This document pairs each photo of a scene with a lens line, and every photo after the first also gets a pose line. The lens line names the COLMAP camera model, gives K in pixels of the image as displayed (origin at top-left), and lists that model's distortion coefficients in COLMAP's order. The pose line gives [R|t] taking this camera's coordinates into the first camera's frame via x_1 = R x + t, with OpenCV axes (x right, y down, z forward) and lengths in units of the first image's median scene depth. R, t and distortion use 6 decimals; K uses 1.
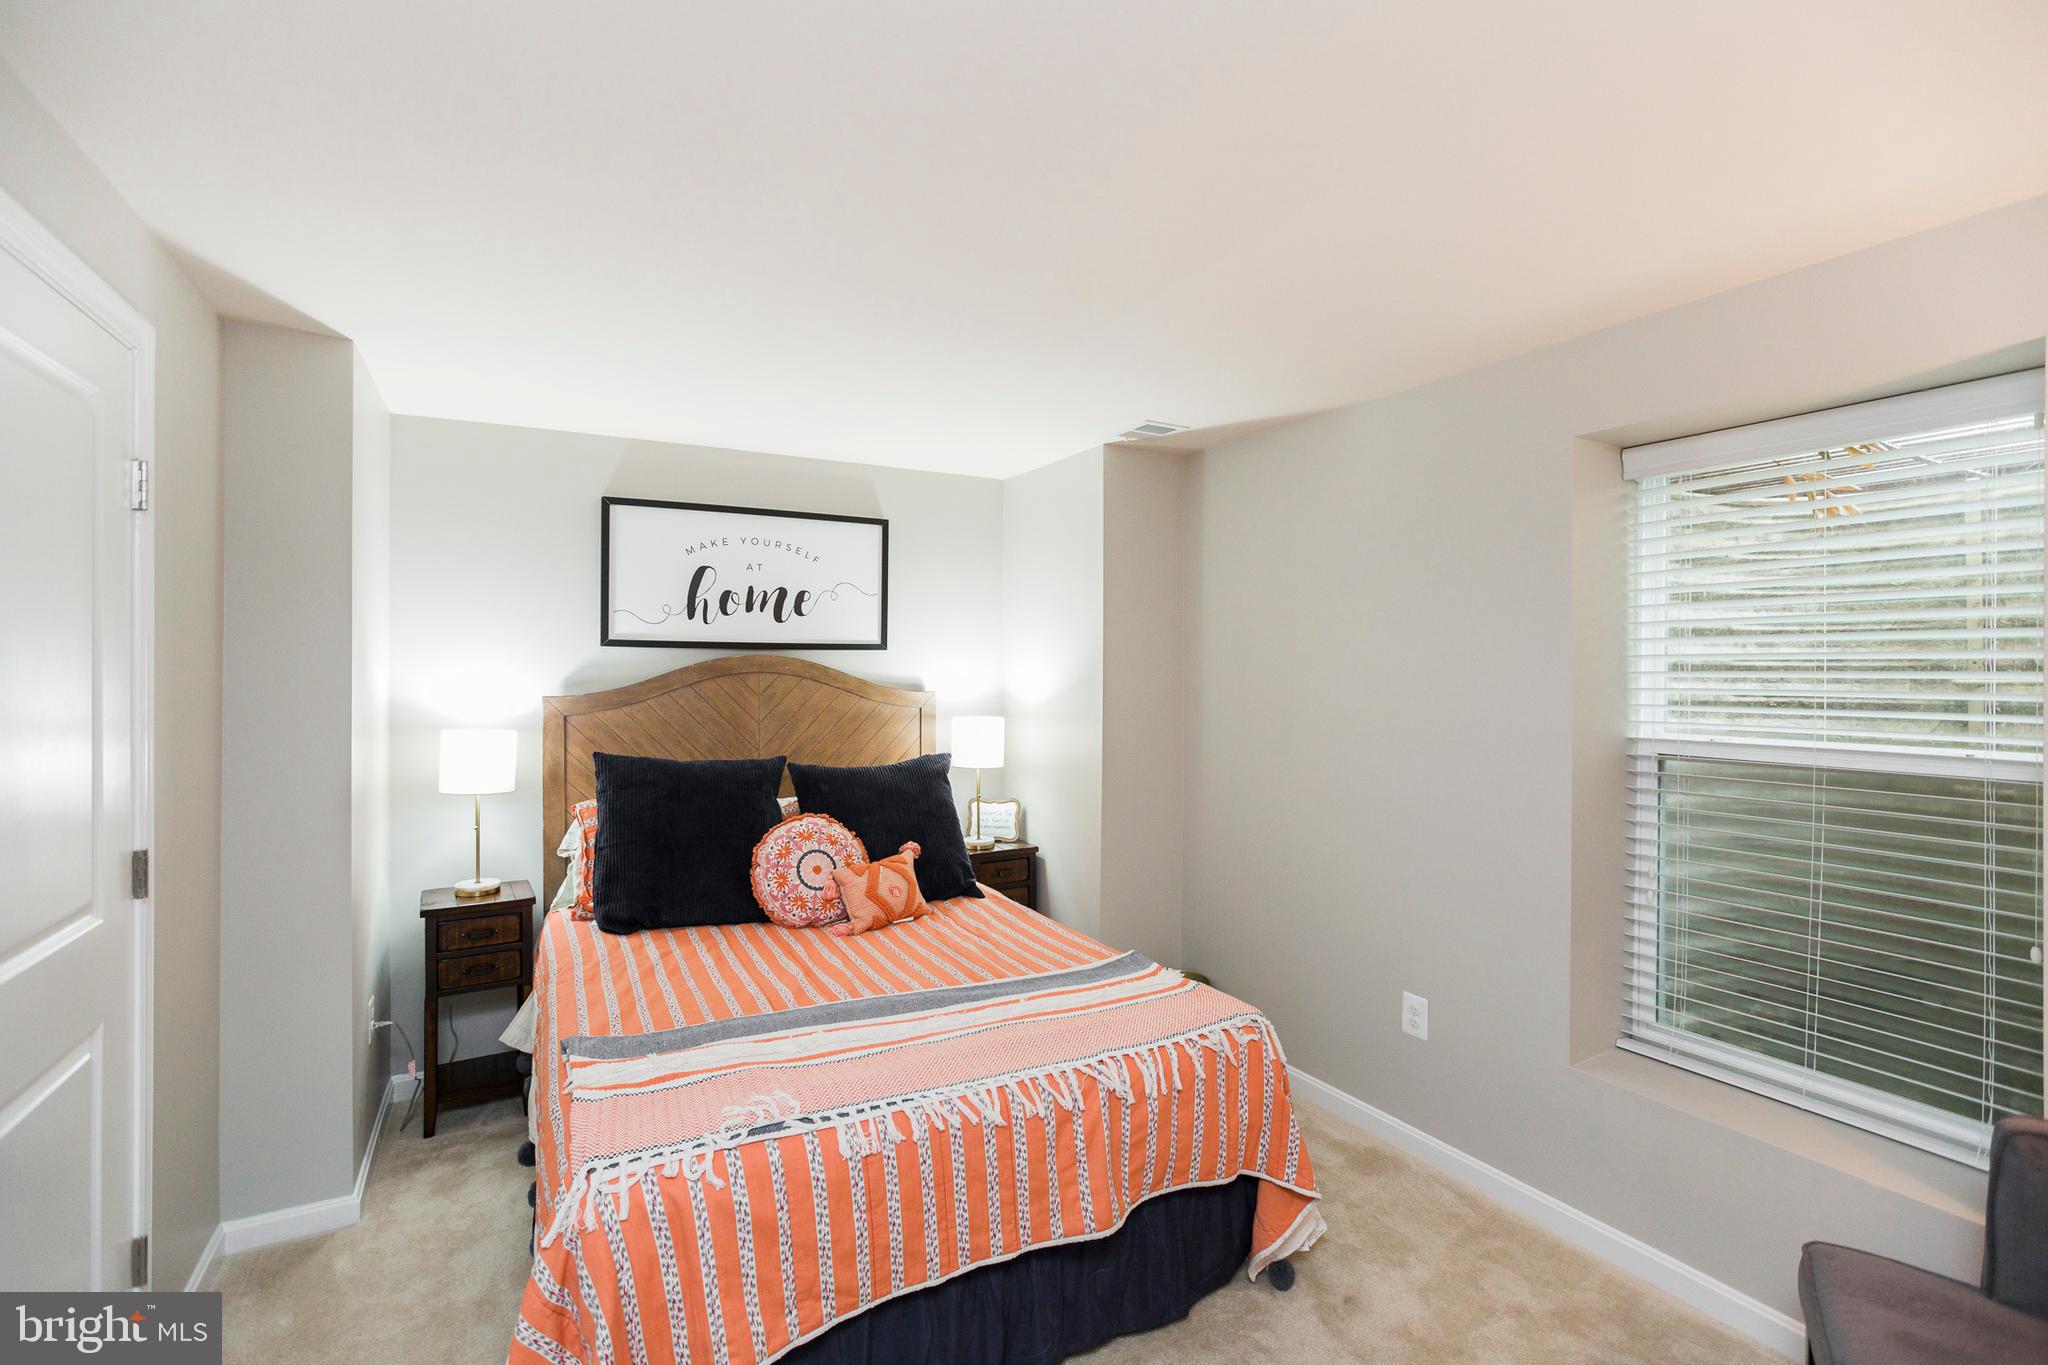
lens RADIAL K [[936.2, 0, 1020.3], [0, 936.2, 678.8], [0, 0, 1]] dist [-0.011418, 0.007836]
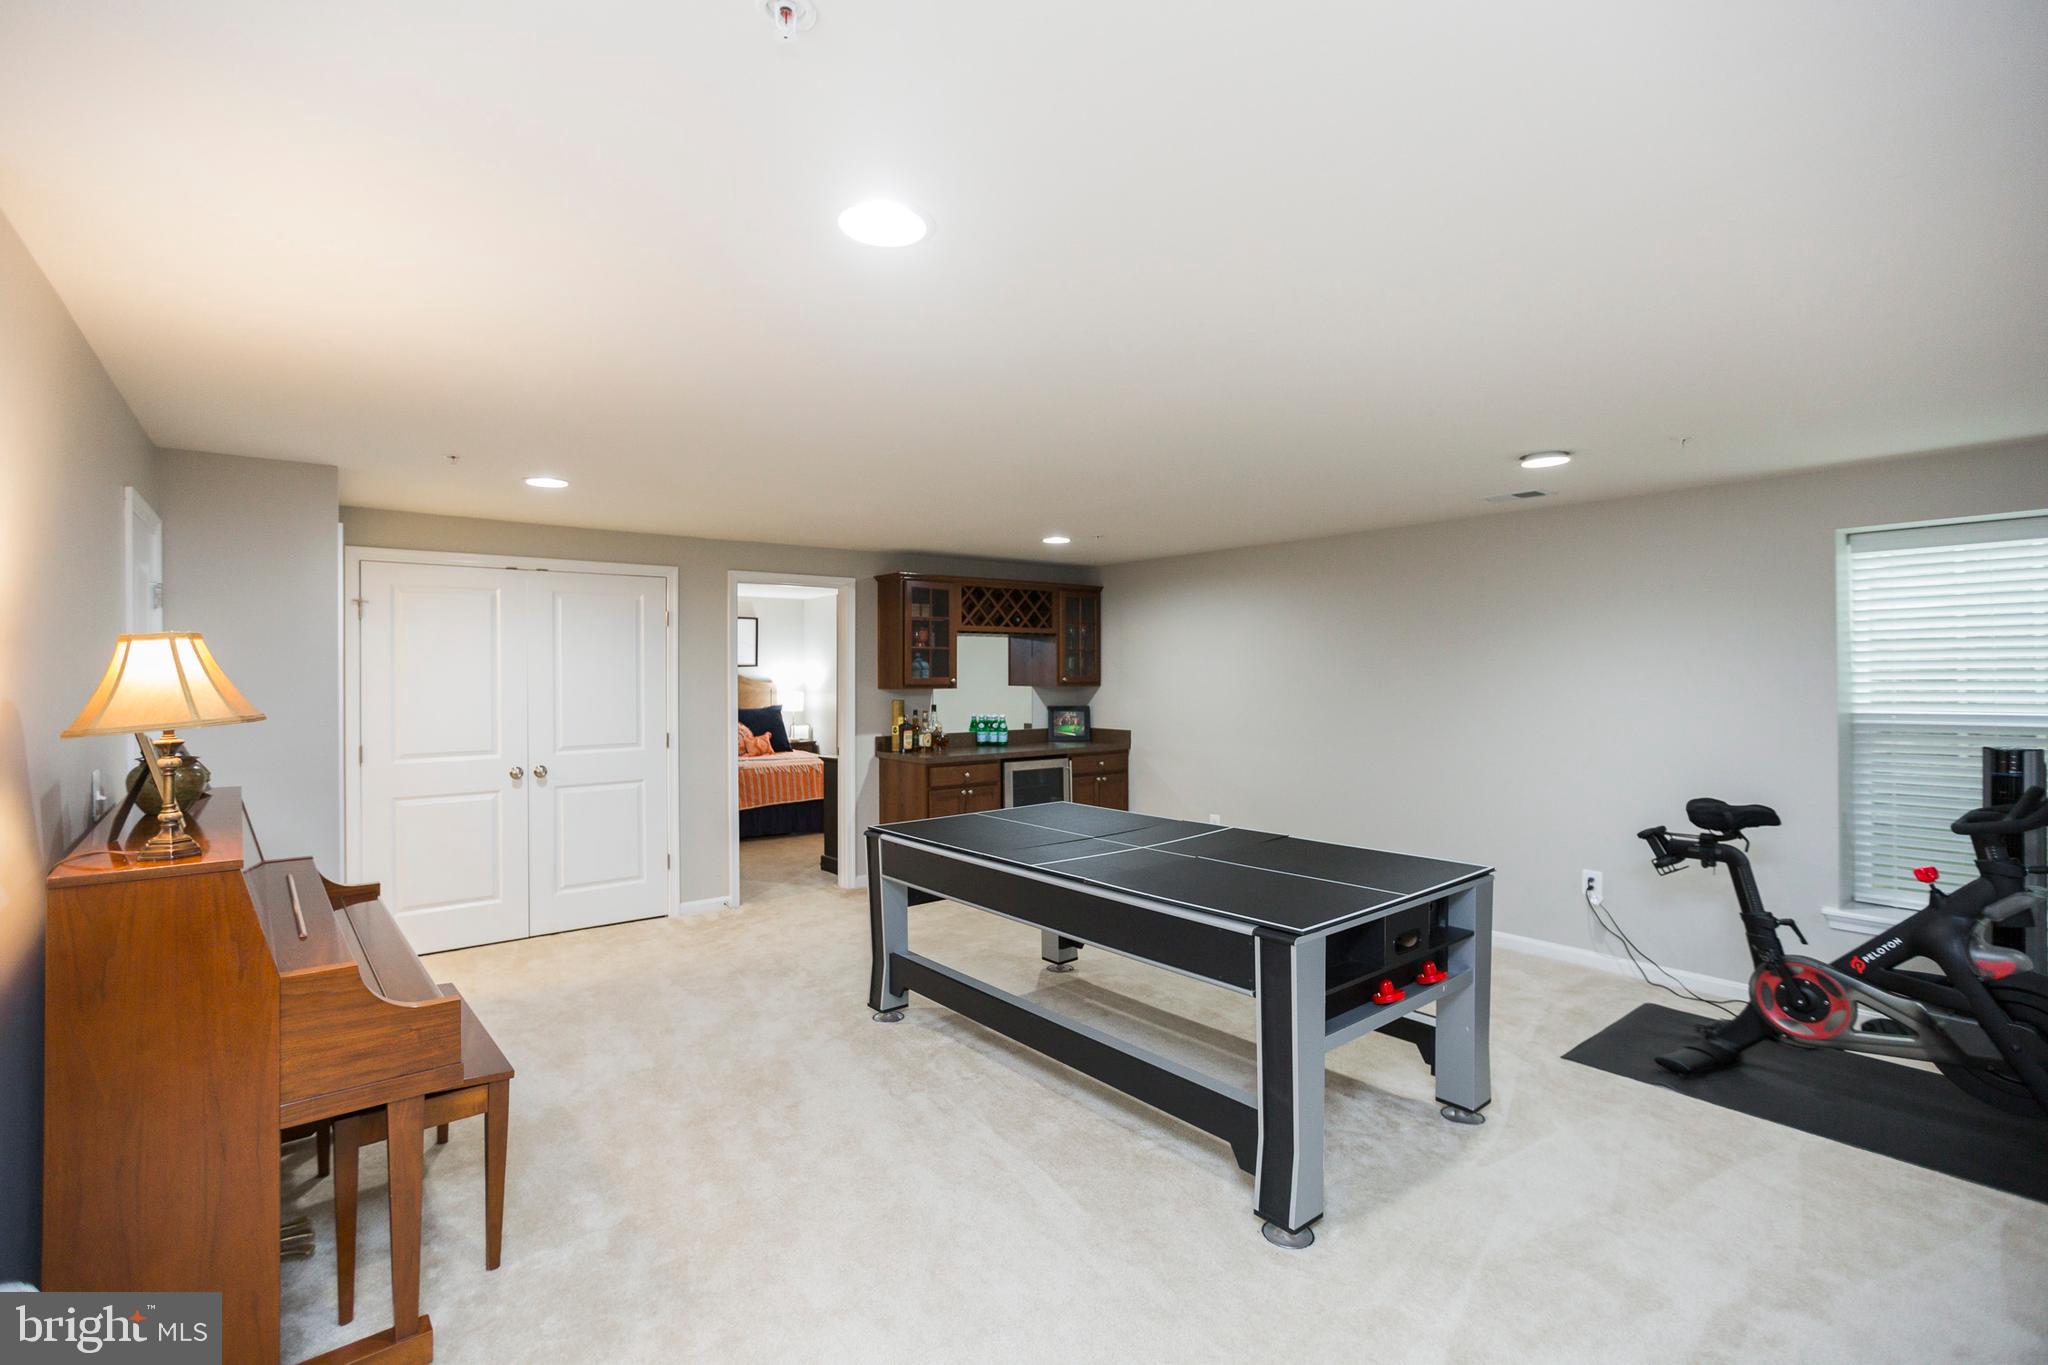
lens RADIAL K [[936.2, 0, 1028.6], [0, 936.2, 687.7], [0, 0, 1]] dist [-0.011418, 0.007836]
pose [[0.986192, -0.004290, 0.165548, 0.198367], [0.003553, 0.999982, 0.004751, 0.020043], [-0.165566, -0.004097, 0.986190, -1.968708]]
